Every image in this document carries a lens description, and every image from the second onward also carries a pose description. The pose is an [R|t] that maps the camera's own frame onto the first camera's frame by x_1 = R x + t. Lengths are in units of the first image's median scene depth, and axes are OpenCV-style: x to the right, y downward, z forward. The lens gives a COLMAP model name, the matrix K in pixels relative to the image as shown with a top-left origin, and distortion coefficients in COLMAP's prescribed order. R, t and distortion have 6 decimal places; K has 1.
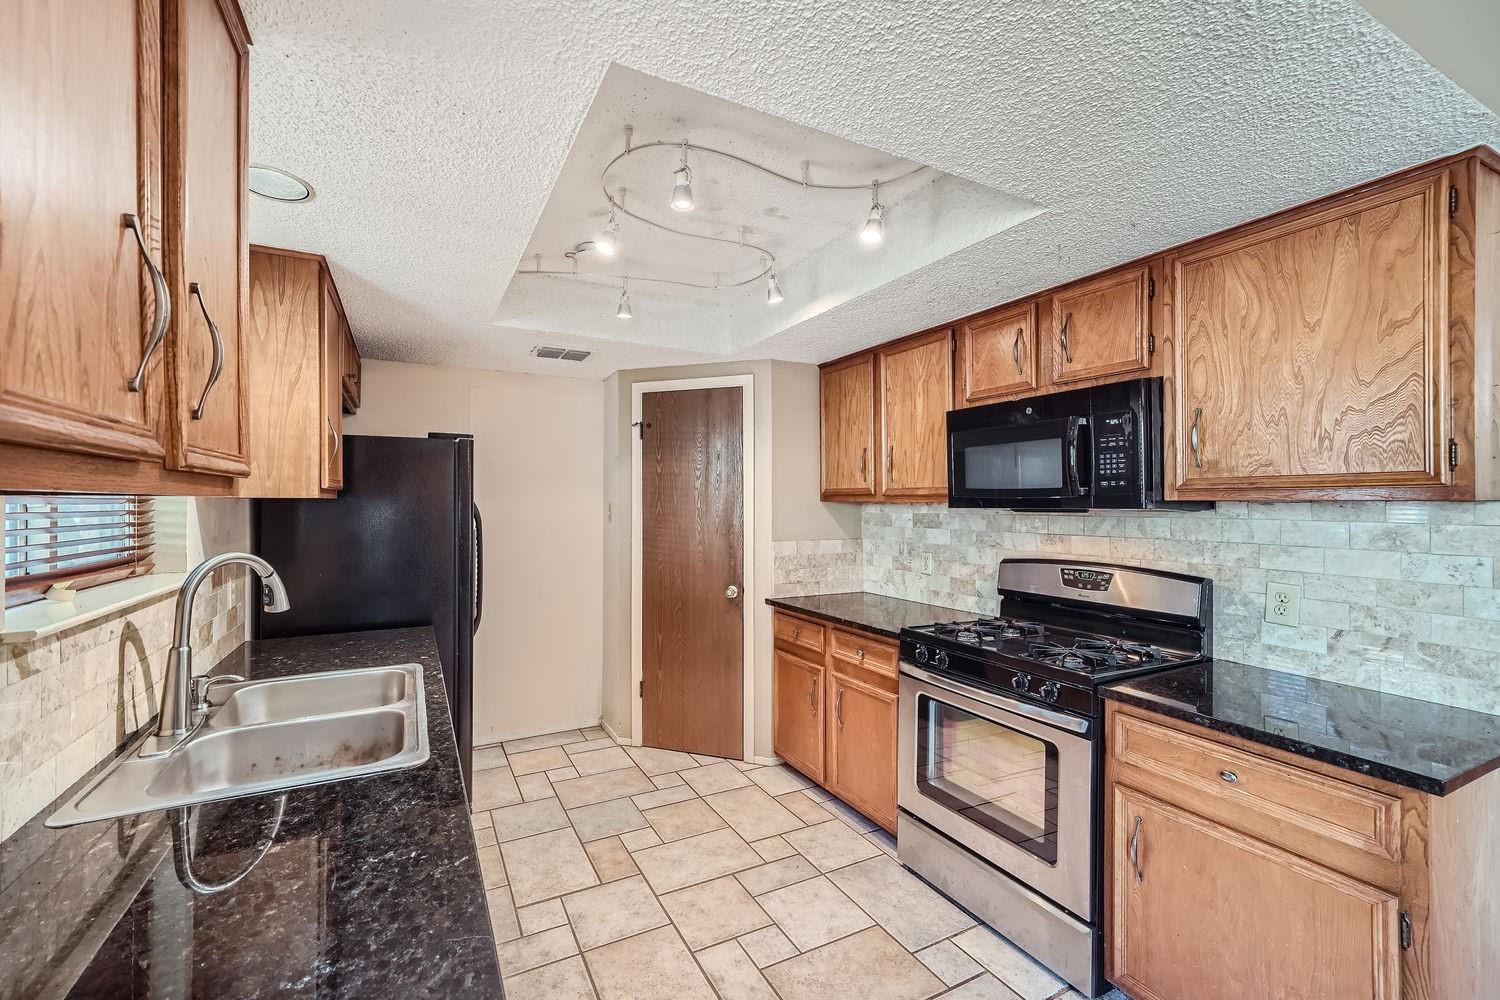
lens RADIAL K [[596.5, 0, 738.9], [0, 596.5, 504.7], [0, 0, 1]] dist [-0.000995, 0.000432]
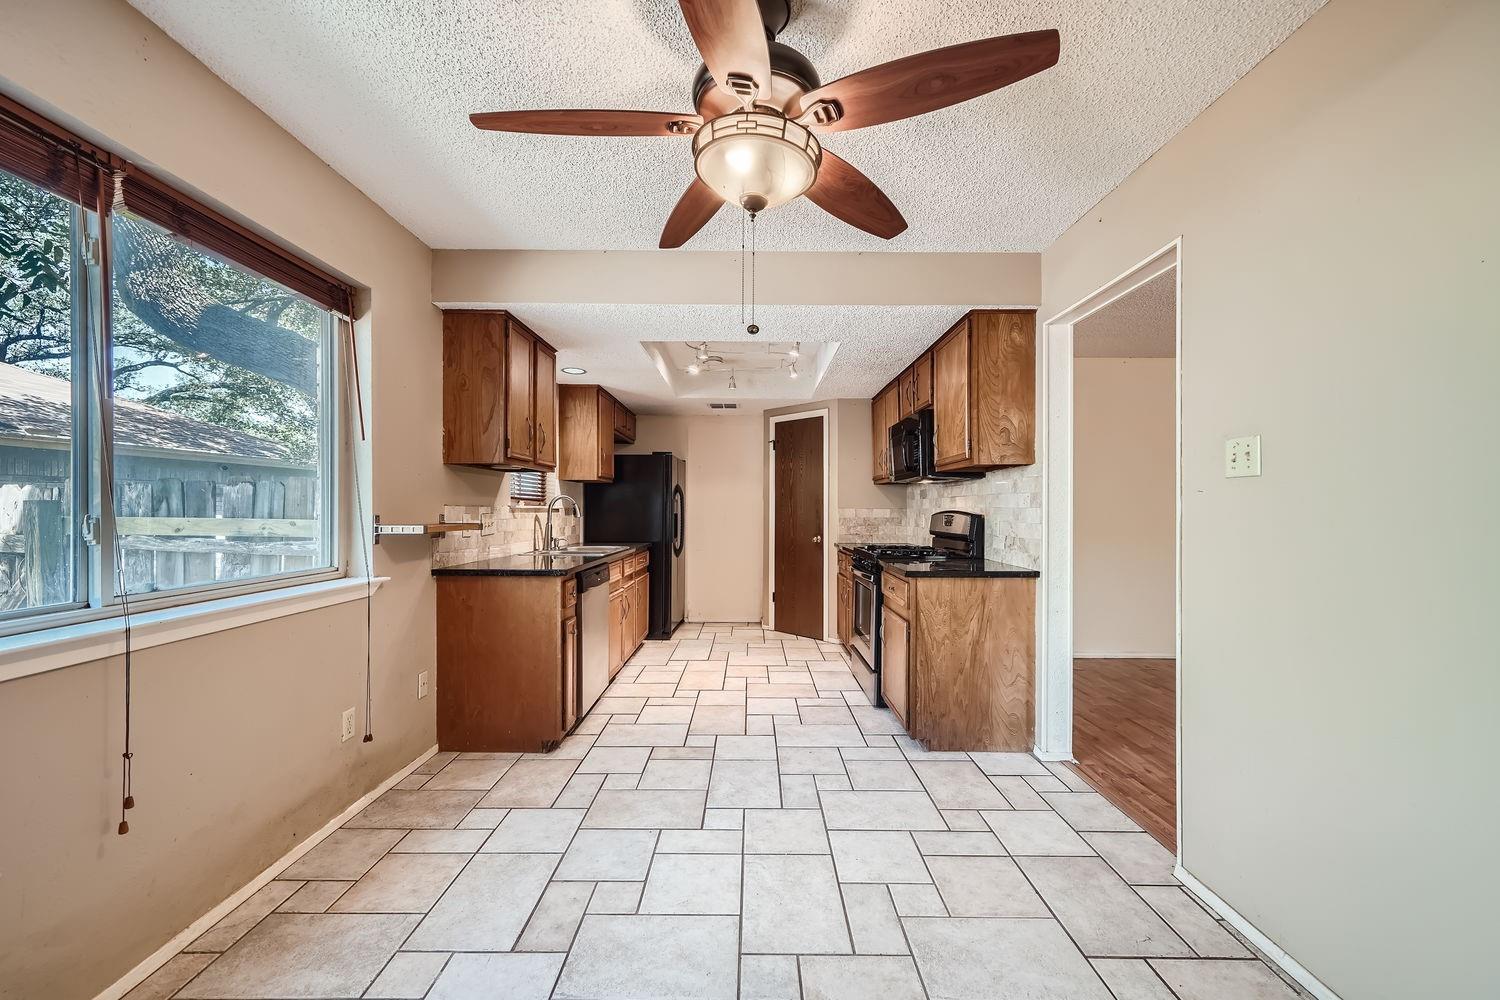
lens RADIAL K [[596.5, 0, 772.0], [0, 596.5, 503.6], [0, 0, 1]] dist [-0.000995, 0.000432]
pose [[0.896374, -0.006290, -0.443254, 0.645763], [0.001242, 0.999931, -0.011678, 0.069208], [0.443297, 0.009917, 0.896320, -0.578421]]
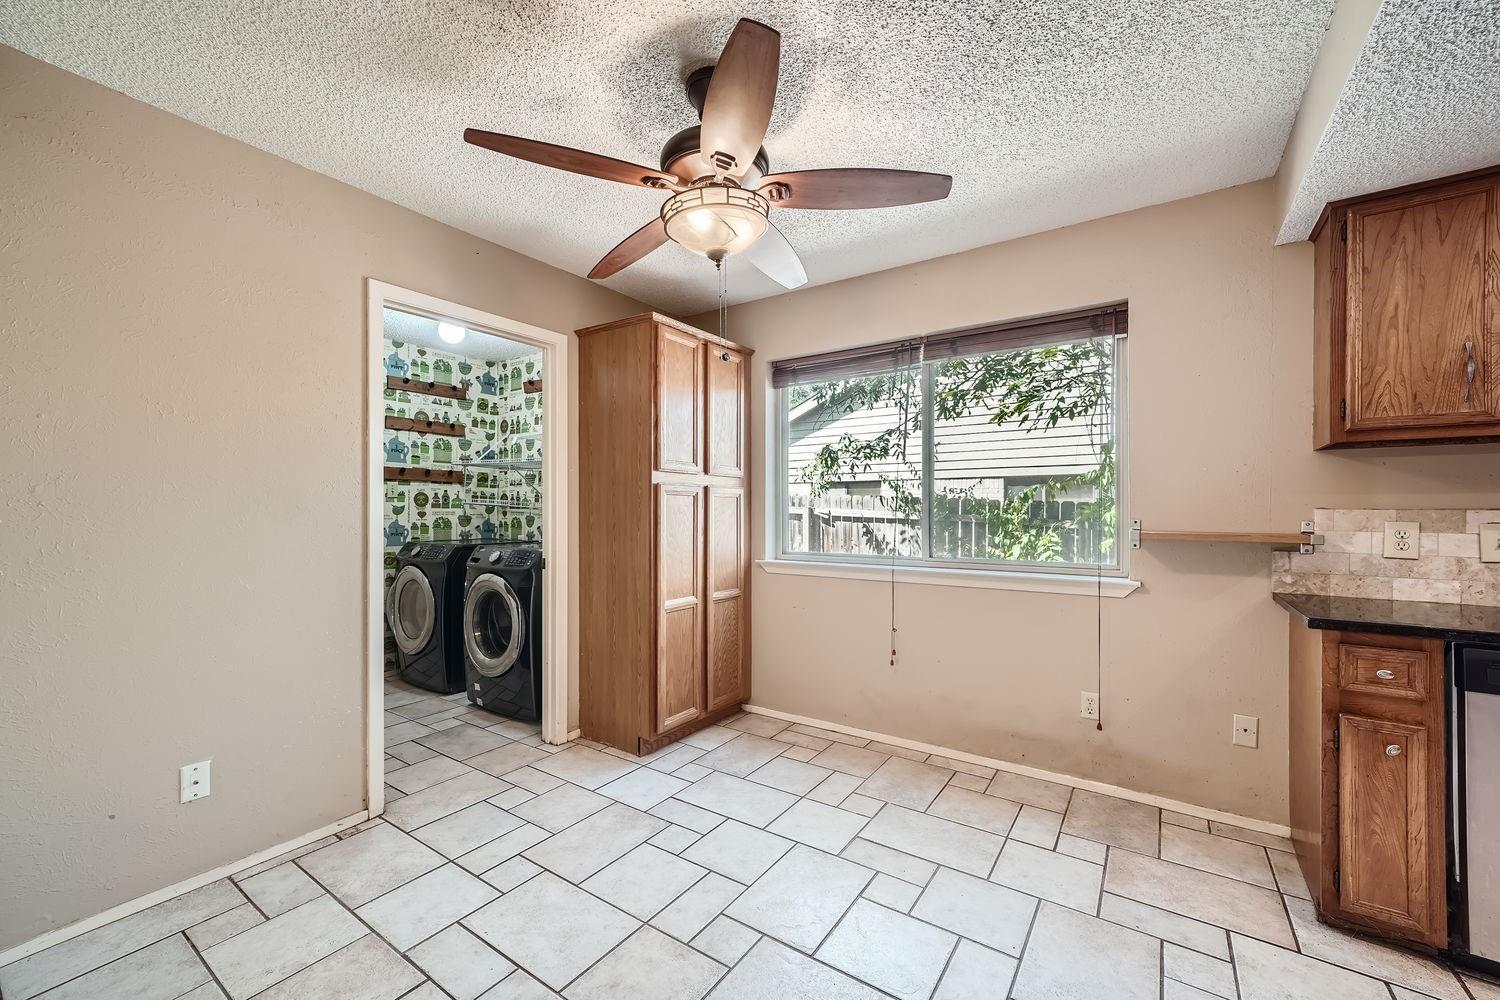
lens RADIAL K [[596.5, 0, 738.4], [0, 596.5, 515.4], [0, 0, 1]] dist [-0.000995, 0.000432]
pose [[-0.891445, -0.002174, -0.453124, 0.656243], [-0.006786, 0.999940, 0.008552, 0.066013], [0.453078, 0.010698, -0.891407, 0.337268]]
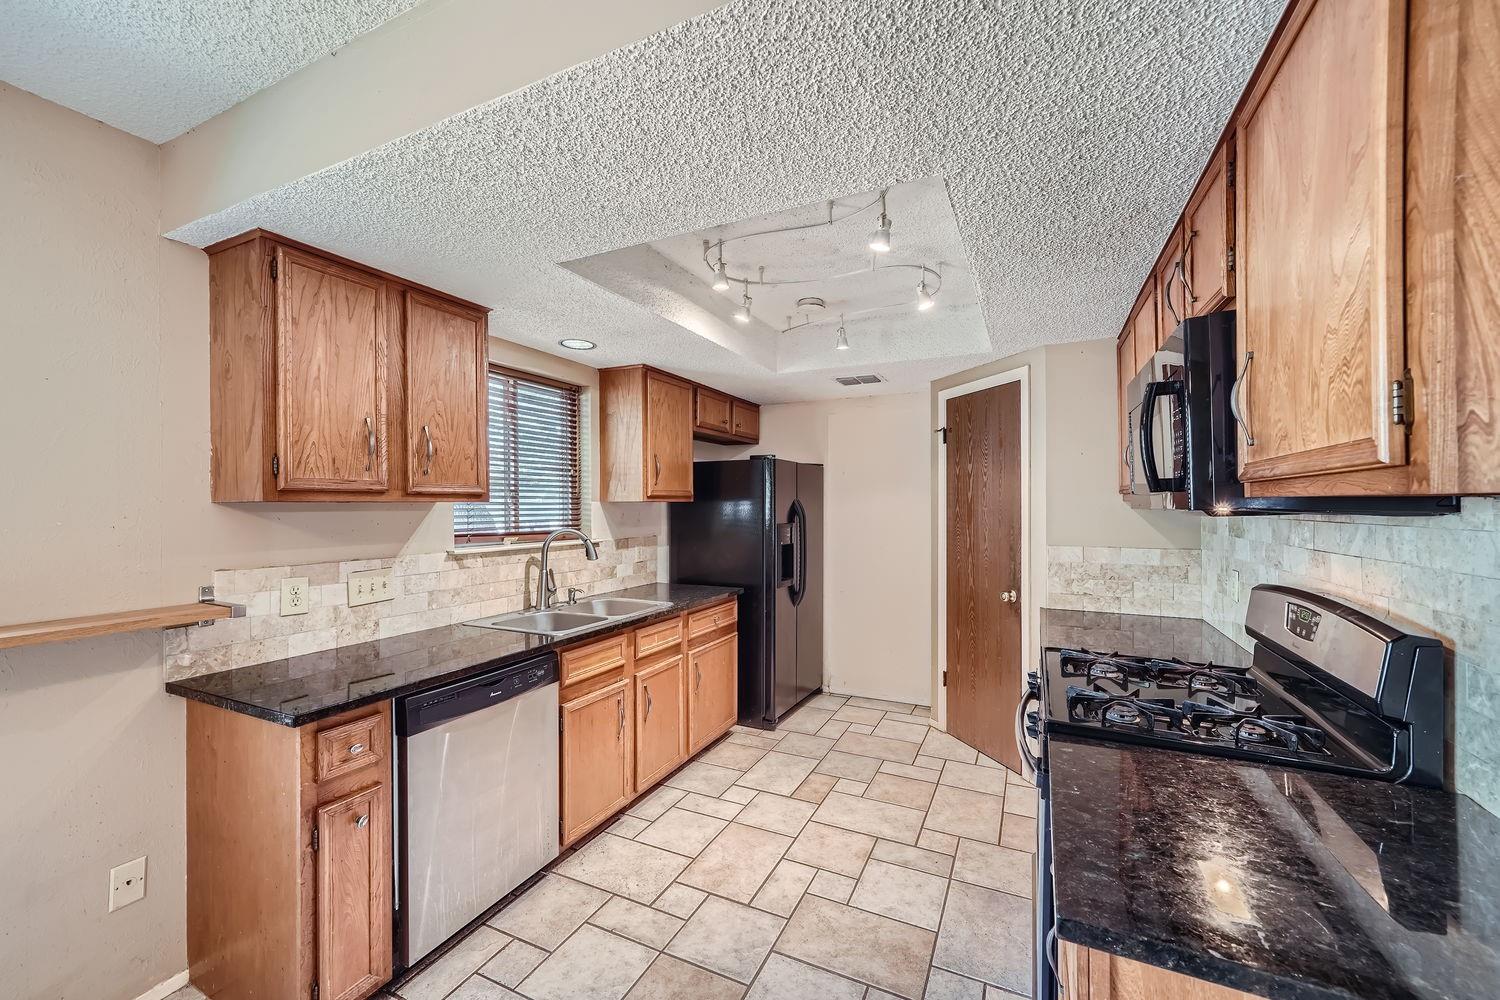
lens RADIAL K [[596.5, 0, 755.3], [0, 596.5, 501.9], [0, 0, 1]] dist [-0.000995, 0.000432]
pose [[0.596637, -0.006799, -0.802483, 0.538701], [0.003623, 0.999977, -0.005779, -0.000731], [0.802503, 0.000540, 0.596648, 0.108112]]
